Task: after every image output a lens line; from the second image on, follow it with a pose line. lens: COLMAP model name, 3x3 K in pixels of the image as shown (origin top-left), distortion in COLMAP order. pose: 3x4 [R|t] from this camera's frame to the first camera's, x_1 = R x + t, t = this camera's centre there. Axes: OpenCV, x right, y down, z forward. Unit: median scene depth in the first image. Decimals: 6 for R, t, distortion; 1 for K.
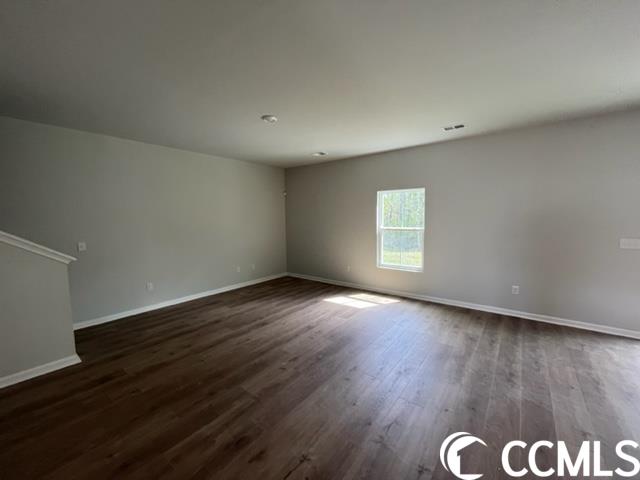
lens RADIAL K [[262.5, 0, 320.0], [0, 262.5, 240.0], [0, 0, 1]] dist [0.000332, -0.000221]
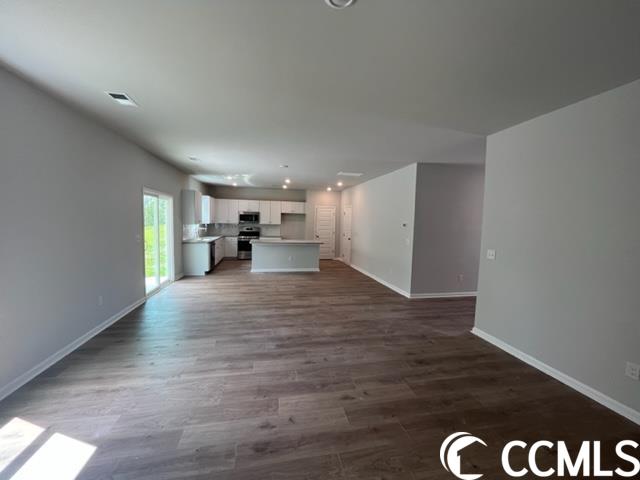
lens RADIAL K [[262.5, 0, 320.0], [0, 262.5, 240.0], [0, 0, 1]] dist [0.000332, -0.000221]
pose [[-0.759074, -0.056115, 0.648581, -0.535131], [0.040070, 0.990362, 0.132581, -0.140577], [-0.649770, 0.126628, -0.749509, 1.597585]]
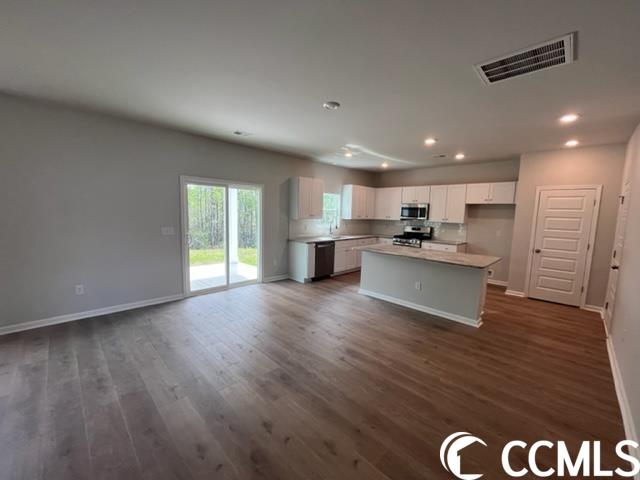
lens RADIAL K [[262.5, 0, 320.0], [0, 262.5, 240.0], [0, 0, 1]] dist [0.000332, -0.000221]
pose [[0.128298, -0.091765, 0.987481, -0.029838], [0.057621, 0.994718, 0.084951, -0.009403], [-0.990060, 0.046000, 0.132908, 0.083811]]
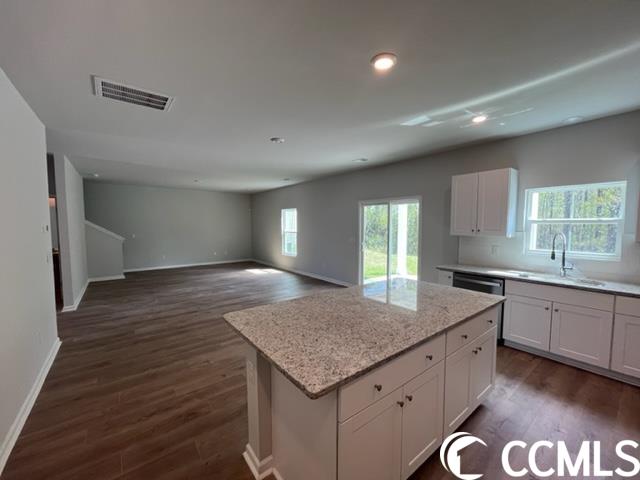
lens RADIAL K [[262.5, 0, 320.0], [0, 262.5, 240.0], [0, 0, 1]] dist [0.000332, -0.000221]
pose [[0.967484, 0.025227, -0.251673, 1.629540], [-0.031040, 0.999335, -0.019153, 0.069072], [0.251022, 0.026342, 0.967623, -1.072891]]
